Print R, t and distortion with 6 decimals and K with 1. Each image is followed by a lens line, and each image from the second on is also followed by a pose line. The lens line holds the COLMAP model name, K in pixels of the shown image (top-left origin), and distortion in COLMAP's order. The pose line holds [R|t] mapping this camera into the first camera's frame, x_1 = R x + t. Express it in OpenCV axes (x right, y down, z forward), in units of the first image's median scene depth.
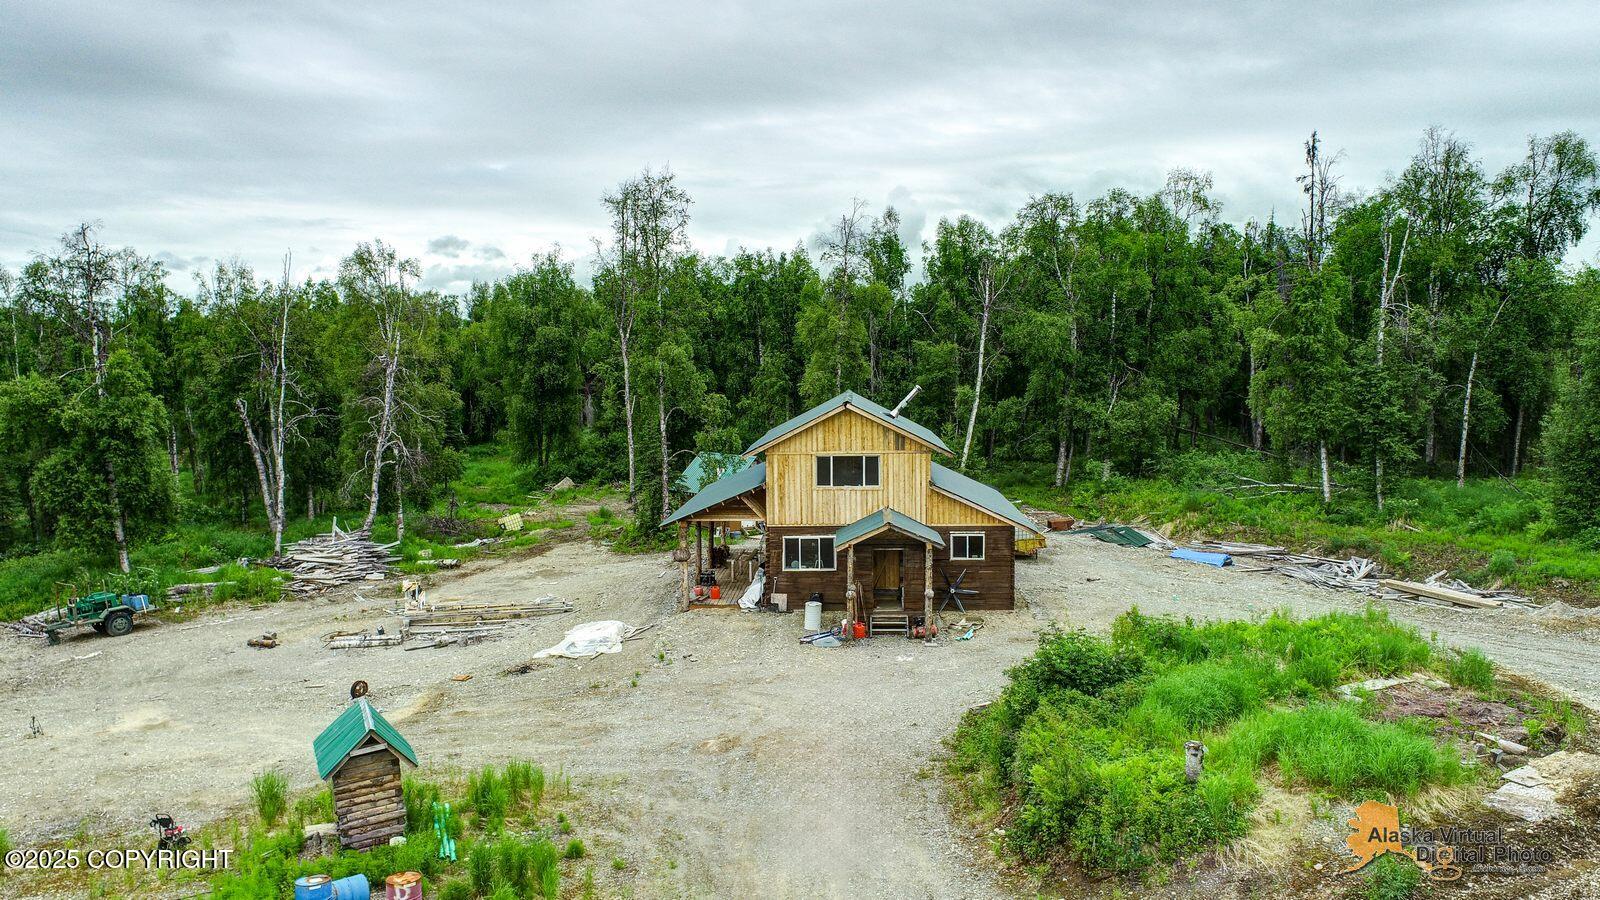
lens RADIAL K [[1120.3, 0, 800.0], [0, 1120.3, 450.0], [0, 0, 1]] dist [-0.006756, 0.005278]
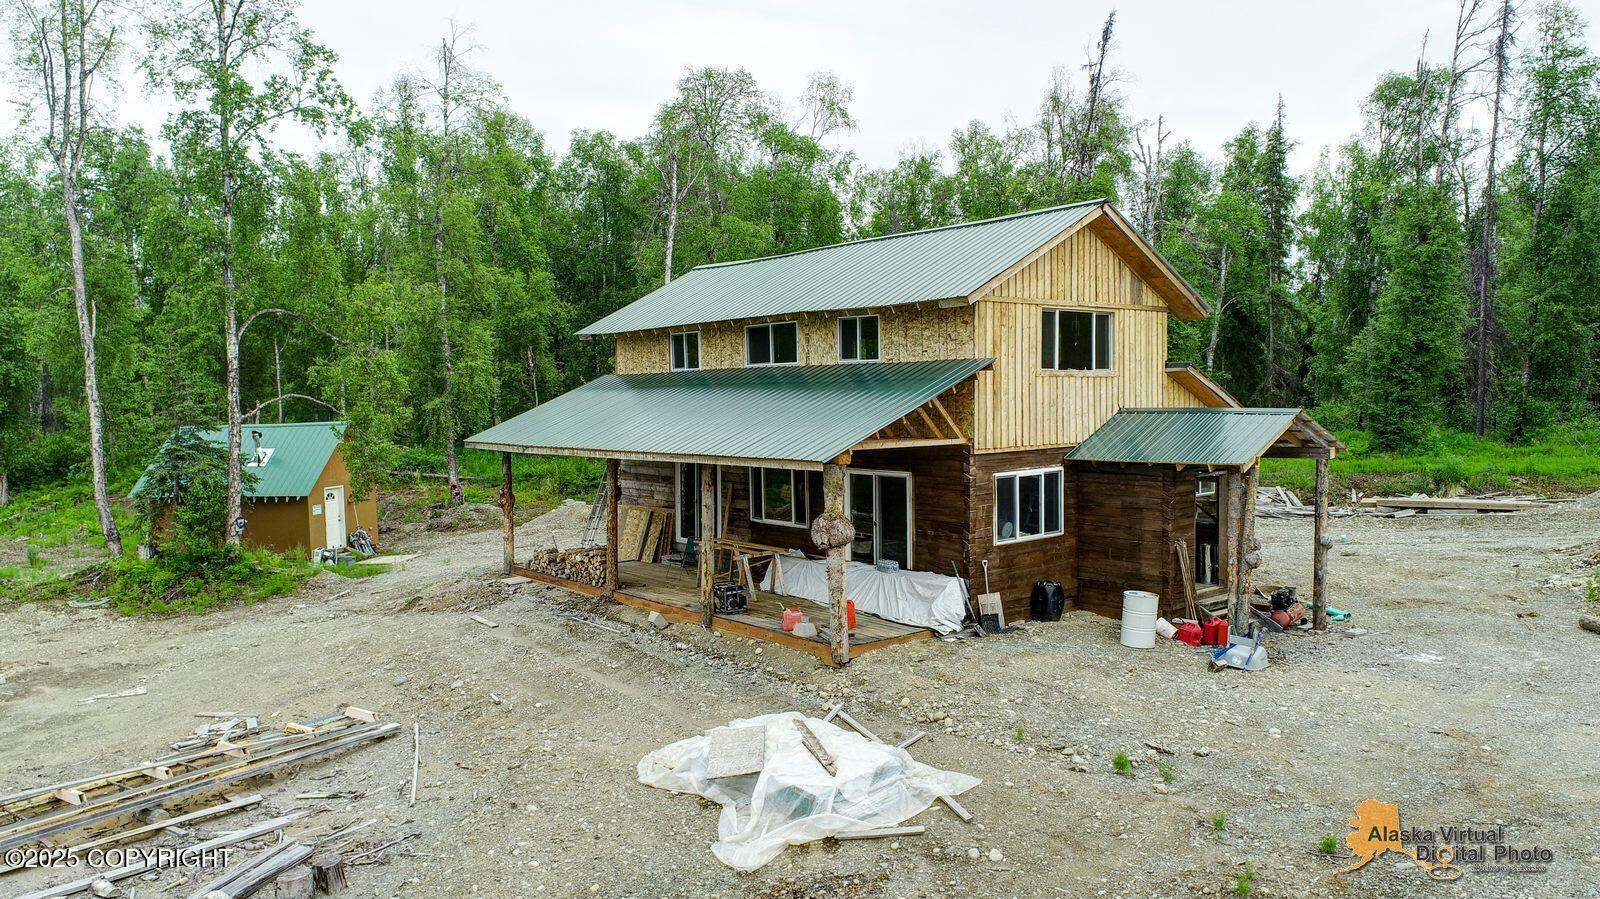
lens RADIAL K [[1120.3, 0, 800.0], [0, 1120.3, 449.5], [0, 0, 1]] dist [-0.006756, 0.005278]
pose [[0.737431, -0.032577, 0.674636, -0.403308], [0.062588, 0.997834, -0.020229, 0.071725], [-0.672517, 0.057141, 0.737873, 0.704595]]
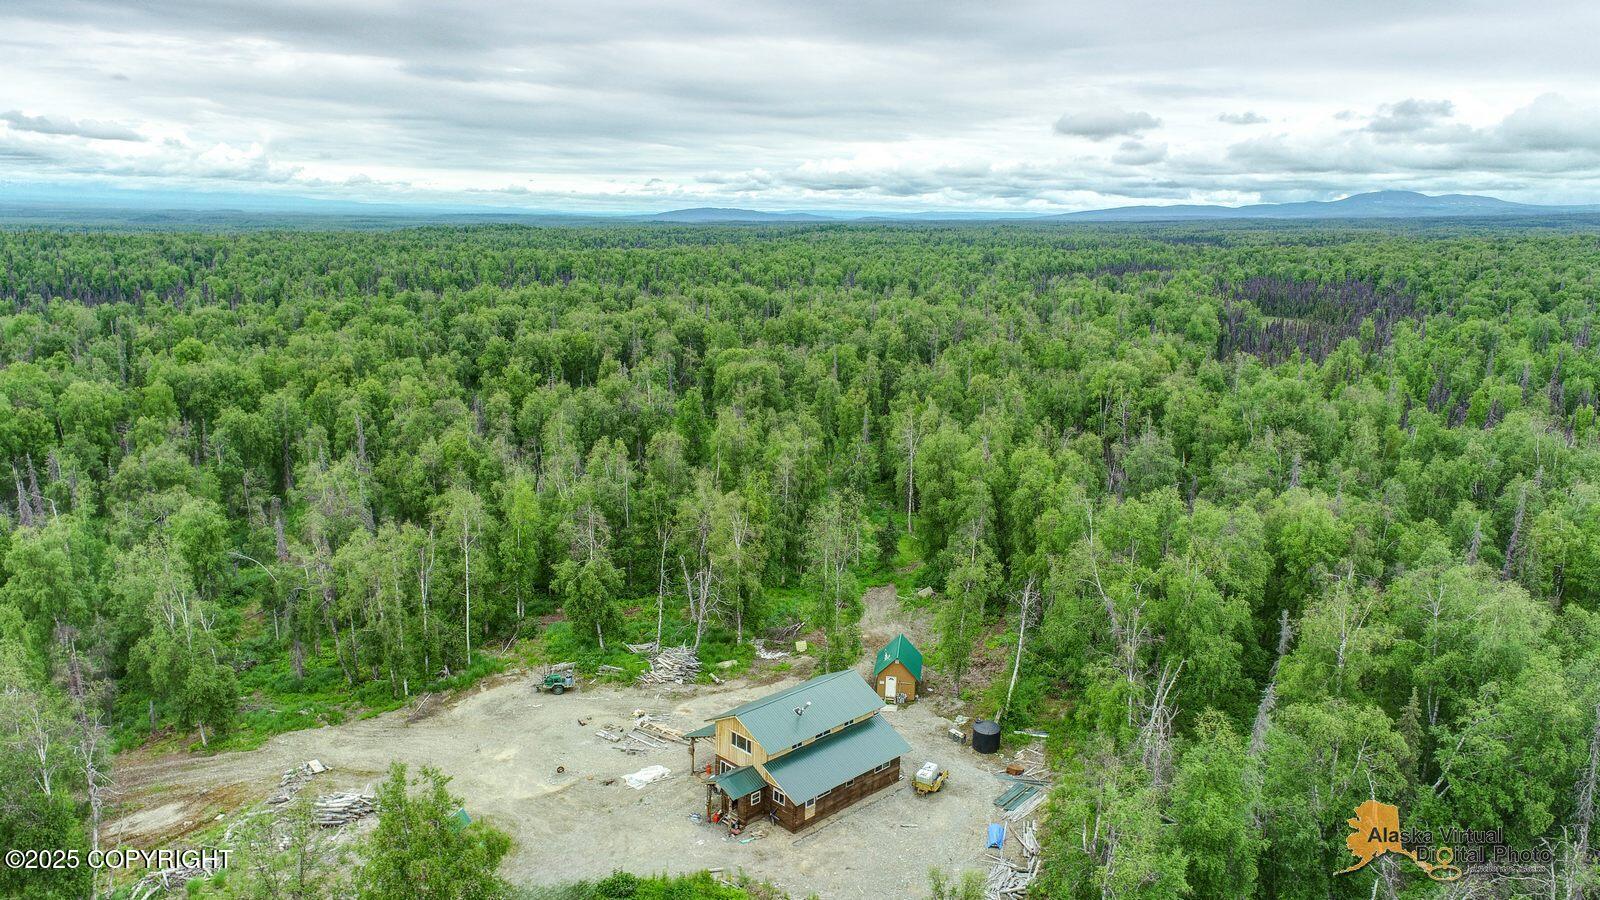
lens RADIAL K [[1120.3, 0, 800.0], [0, 1120.3, 450.0], [0, 0, 1]] dist [-0.006756, 0.005278]
pose [[0.732852, 0.173653, -0.657854, 1.423887], [-0.088910, 0.983032, 0.160444, -0.877101], [0.674554, -0.059092, 0.735857, -0.456300]]
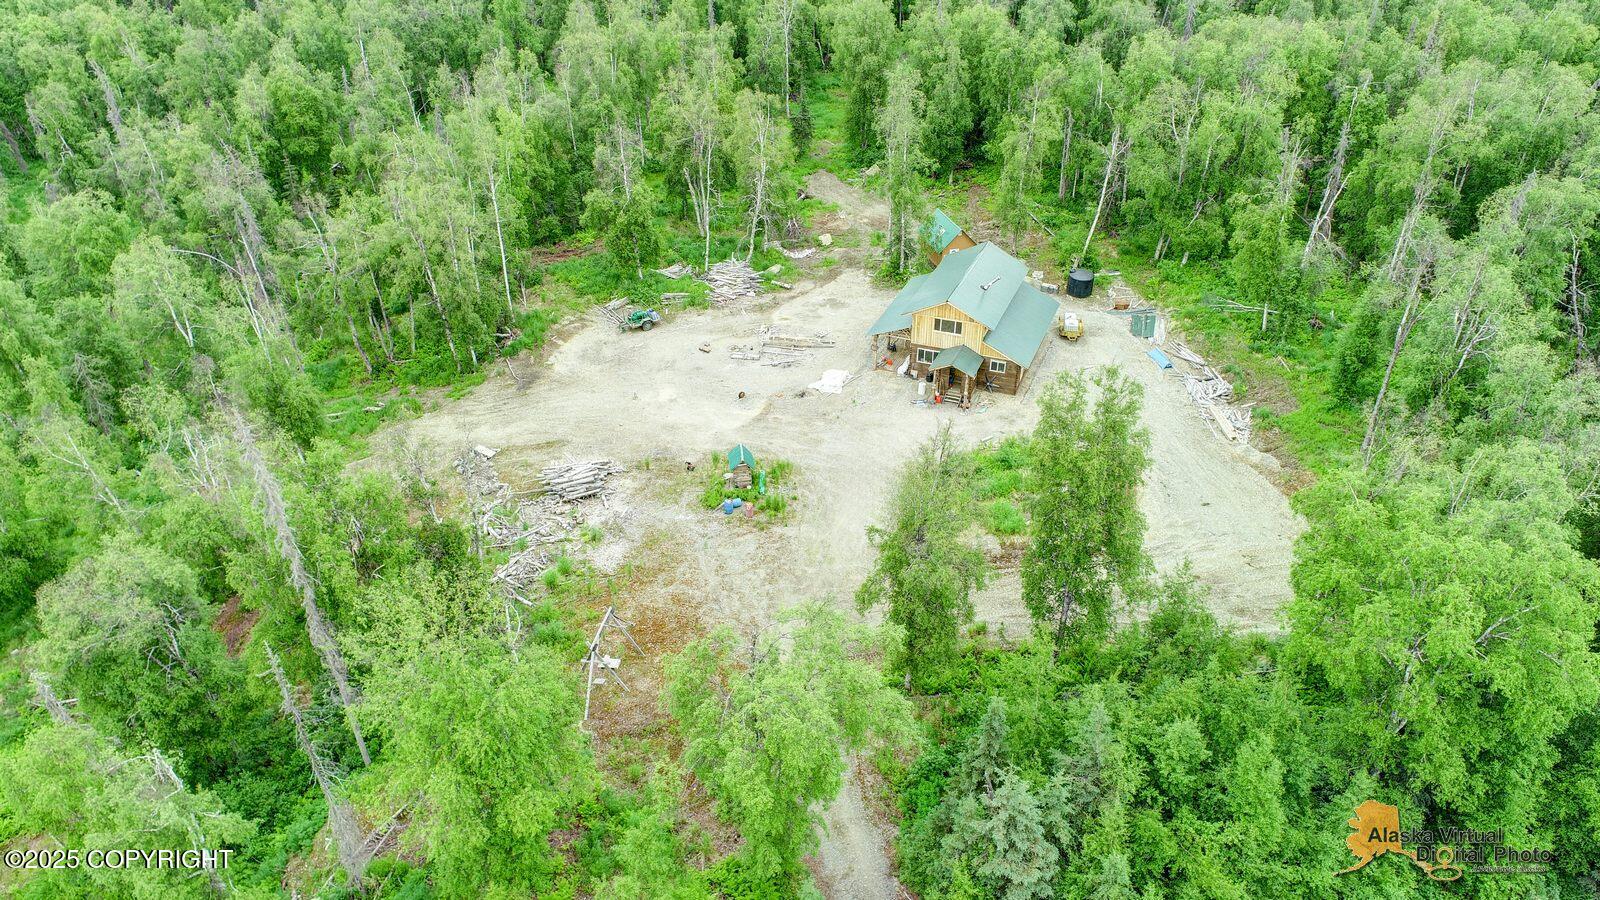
lens RADIAL K [[1105.8, 0, 800.0], [0, 1105.8, 450.0], [0, 0, 1]] dist [-0.008197, -0.000766]
pose [[0.942806, 0.186324, -0.276405, 0.415438], [-0.034636, 0.879465, 0.474702, -0.791638], [0.331537, -0.437978, 0.835619, -1.027248]]
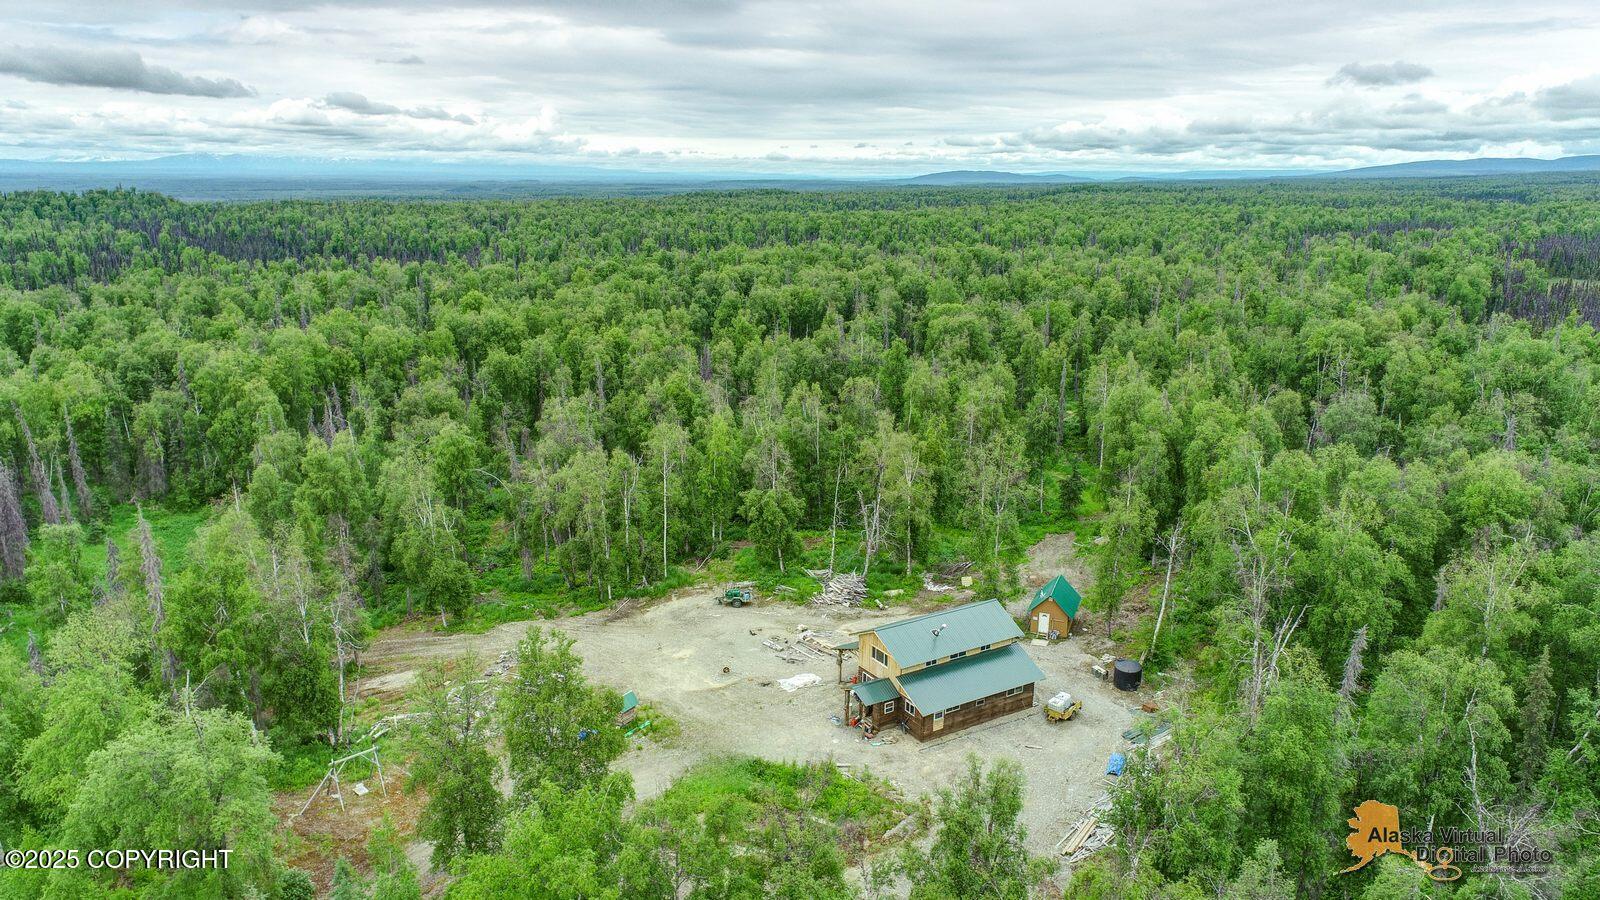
lens RADIAL K [[1088.2, 0, 794.6], [0, 1088.2, 449.1], [0, 0, 1]] dist [-0.007111, 0.005558]
pose [[0.558378, 0.223716, -0.798852, 1.637763], [-0.080757, 0.973037, 0.216049, -0.866121], [0.825646, -0.056124, 0.561390, -0.380361]]
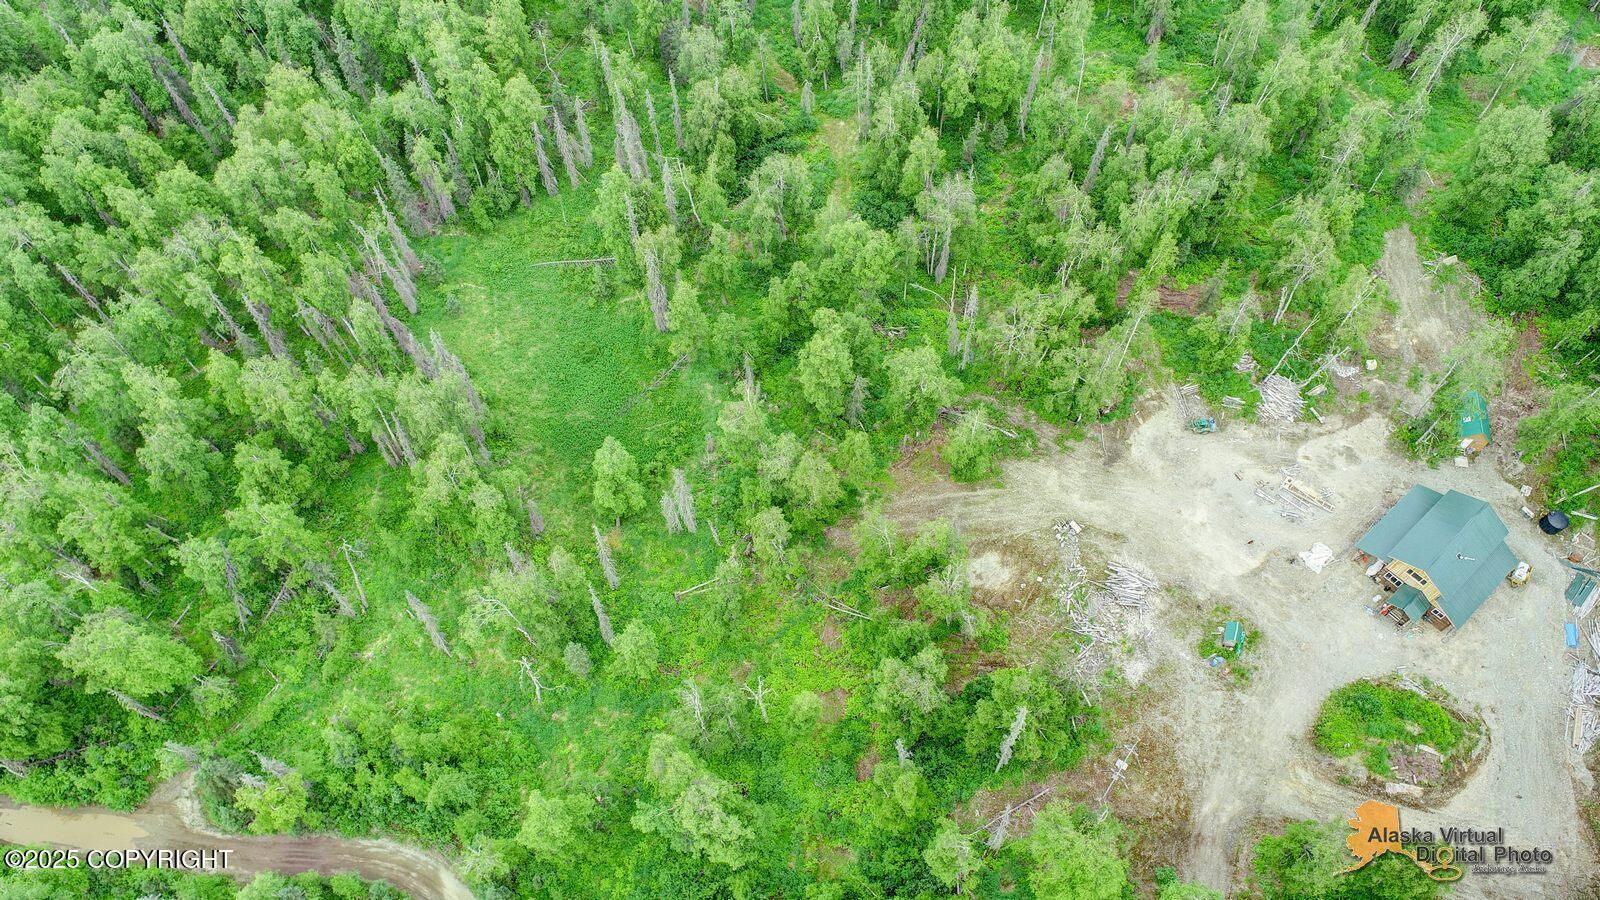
lens RADIAL K [[1088.2, 0, 794.6], [0, 1088.2, 449.1], [0, 0, 1]] dist [-0.007111, 0.005558]
pose [[0.690166, 0.624719, -0.365235, -0.271776], [-0.069749, 0.559789, 0.825695, -2.561576], [0.720282, -0.544392, 0.429921, -1.360943]]
